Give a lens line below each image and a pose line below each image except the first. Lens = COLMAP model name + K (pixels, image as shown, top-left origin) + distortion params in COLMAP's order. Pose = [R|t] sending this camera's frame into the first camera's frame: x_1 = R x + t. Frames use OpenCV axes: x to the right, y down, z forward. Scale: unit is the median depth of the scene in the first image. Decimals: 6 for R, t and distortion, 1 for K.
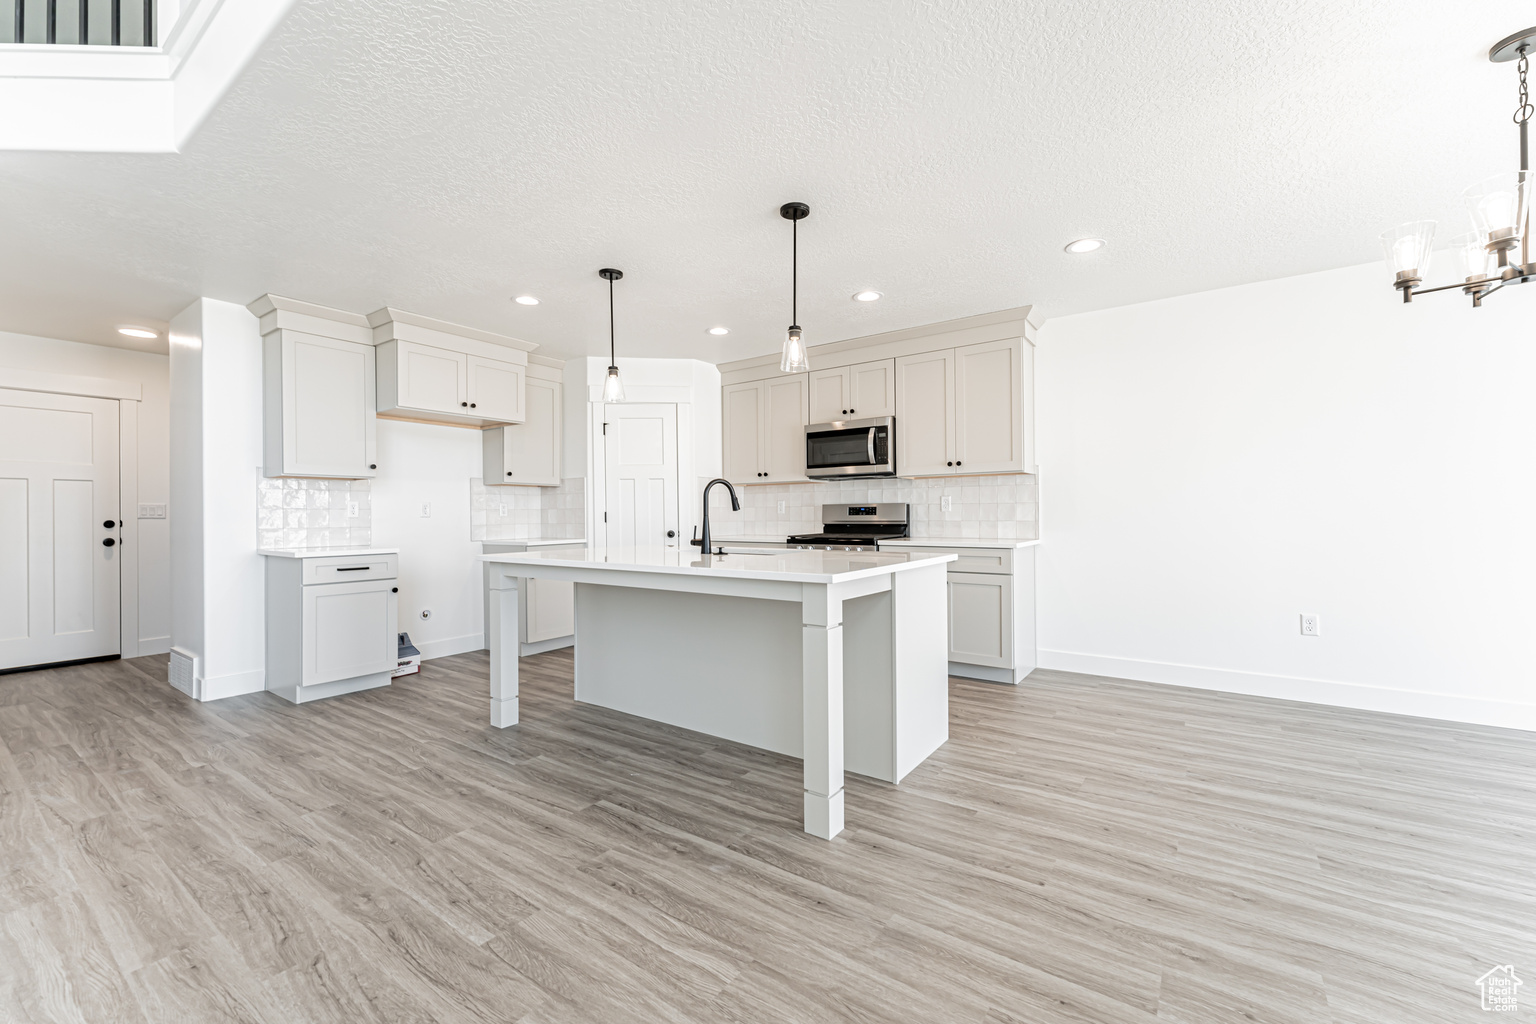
lens RADIAL K [[621.7, 0, 770.6], [0, 621.7, 515.4], [0, 0, 1]] dist [-0.000621, -0.001386]
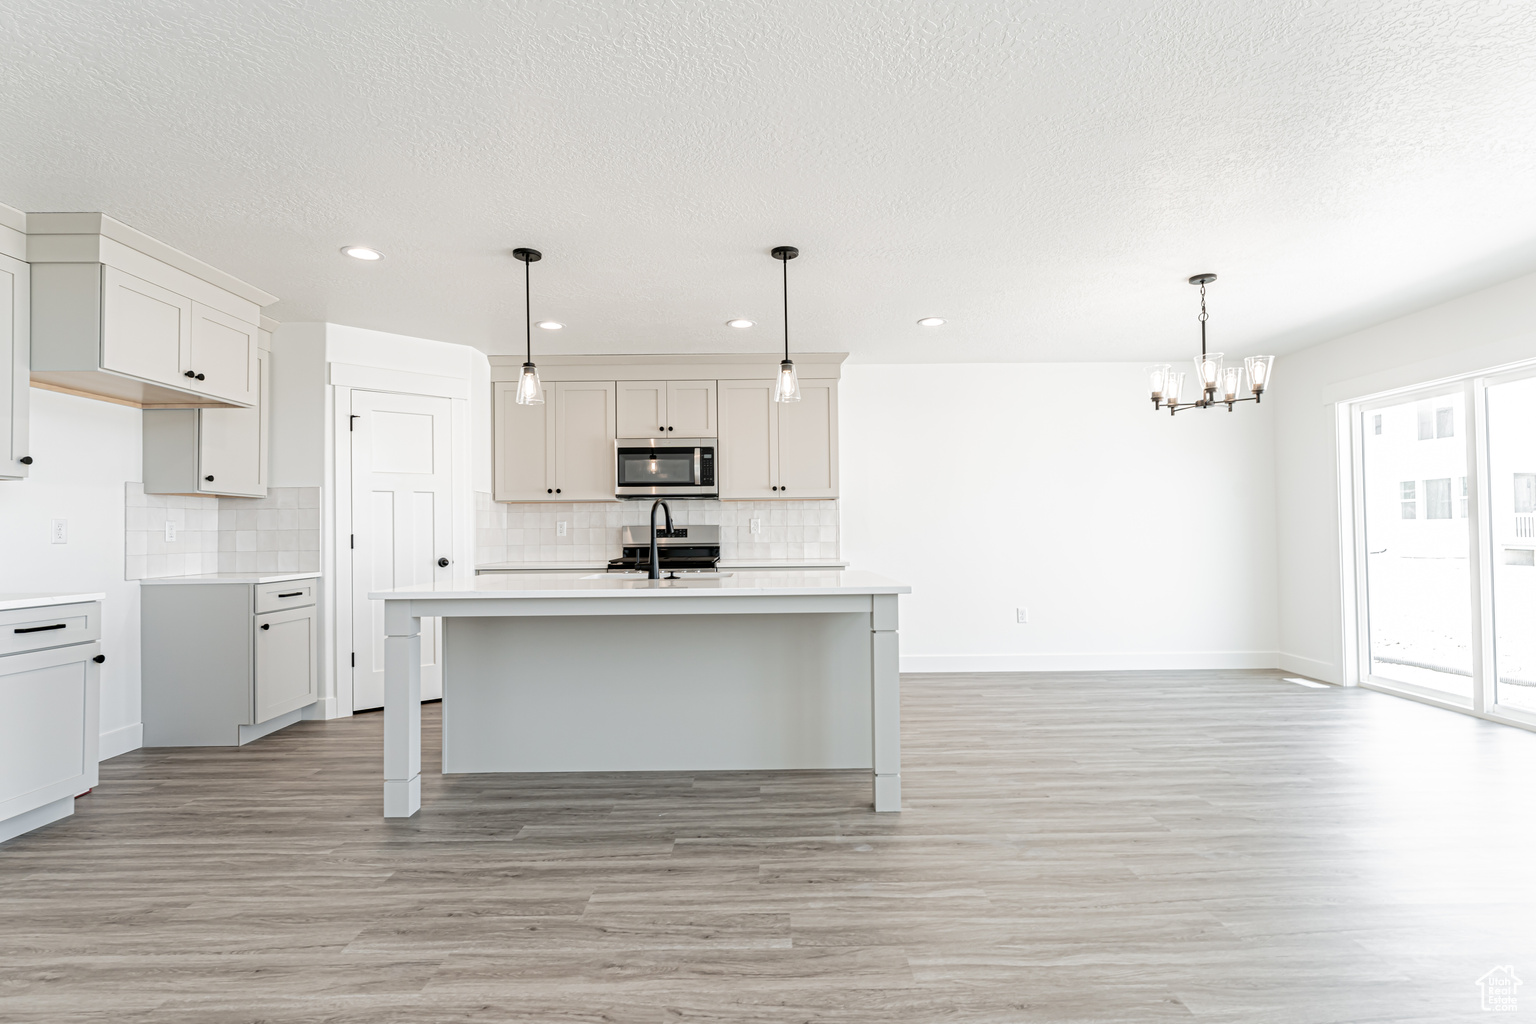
lens RADIAL K [[728.6, 0, 774.9], [0, 728.6, 516.2], [0, 0, 1]] dist [-0.003239, -0.003352]
pose [[0.812202, 0.013110, 0.583229, -0.726614], [0.004613, 0.999572, -0.028892, -0.000011], [-0.583359, 0.026157, 0.811793, -0.000208]]
